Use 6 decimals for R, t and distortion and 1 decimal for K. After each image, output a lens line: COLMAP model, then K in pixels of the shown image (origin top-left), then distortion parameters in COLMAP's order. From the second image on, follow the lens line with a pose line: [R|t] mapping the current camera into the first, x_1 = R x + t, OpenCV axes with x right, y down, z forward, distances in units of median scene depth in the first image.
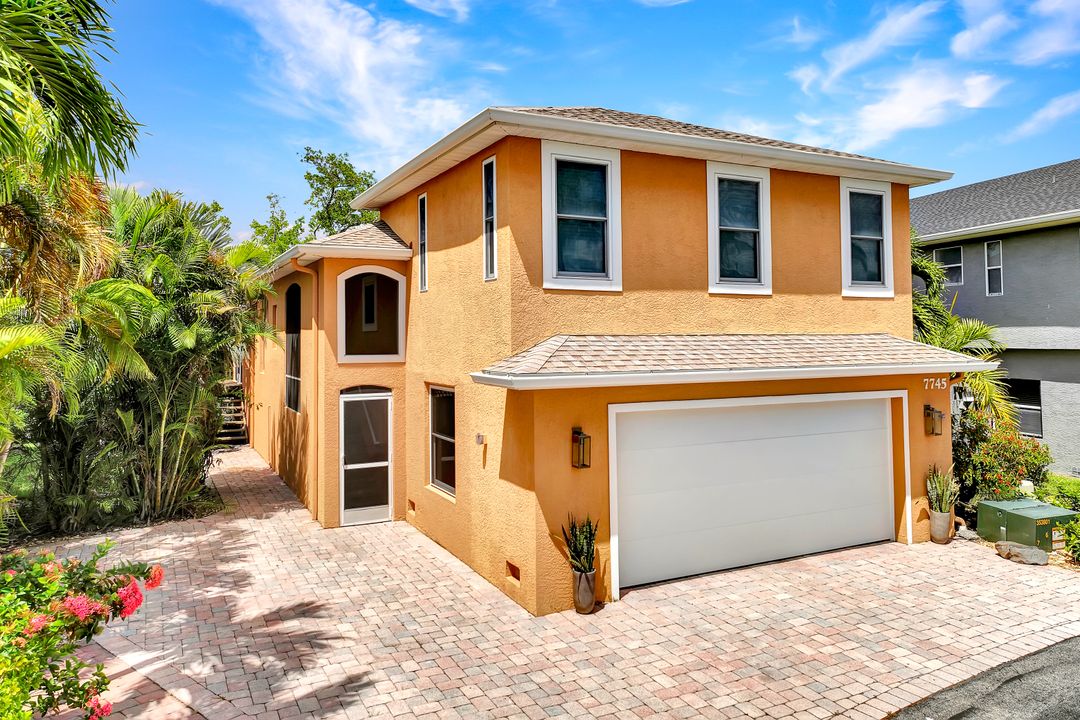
lens RADIAL K [[764.1, 0, 541.3], [0, 764.1, 272.3], [0, 0, 1]] dist [0.000615, 0.005116]
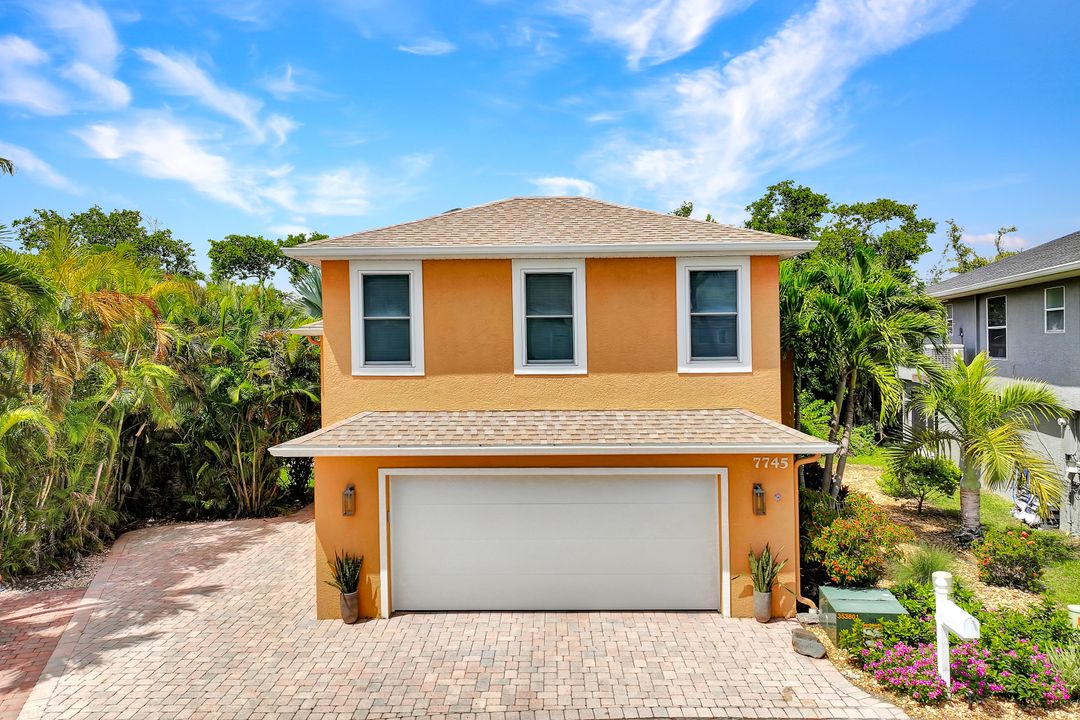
lens RADIAL K [[762.3, 0, 525.8], [0, 762.3, 311.4], [0, 0, 1]] dist [-0.014734, 0.026158]
pose [[0.887544, -0.020139, -0.460283, 0.874892], [0.039558, 0.998686, 0.032581, -0.119864], [0.459022, -0.047125, 0.887174, -0.013778]]
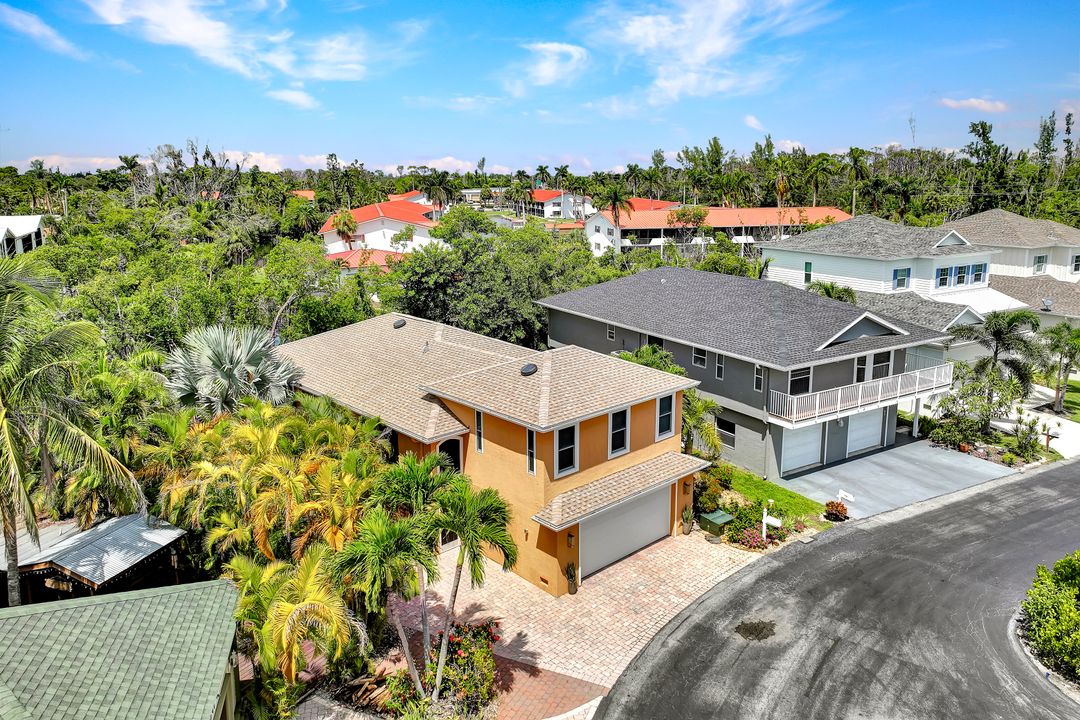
lens RADIAL K [[730.6, 0, 551.9], [0, 730.6, 267.6], [0, 0, 1]] dist [0.003535, 0.001815]
pose [[0.962395, -0.028868, 0.270114, -0.675294], [-0.017637, 0.985599, 0.168175, -1.144797], [-0.271079, -0.166615, 0.948027, -1.295923]]
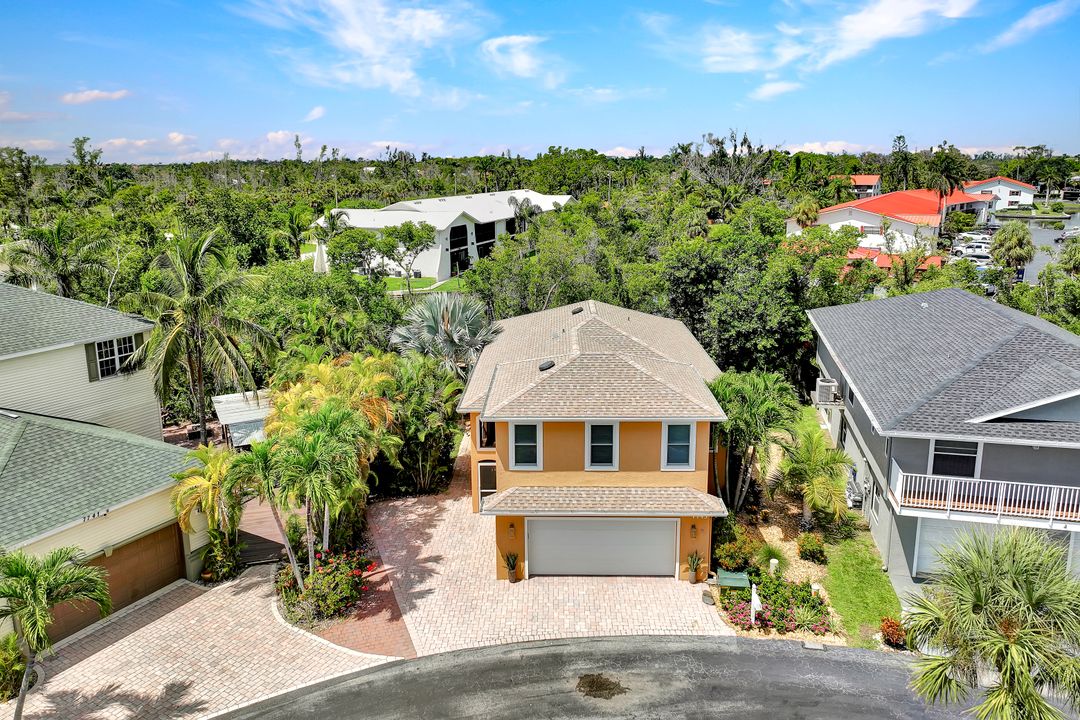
lens RADIAL K [[730.6, 0, 551.9], [0, 730.6, 267.6], [0, 0, 1]] dist [0.003535, 0.001815]
pose [[0.897763, 0.066483, -0.435432, 1.270587], [0.018882, 0.981827, 0.188839, -1.223696], [0.440074, -0.177754, 0.880192, -1.168014]]
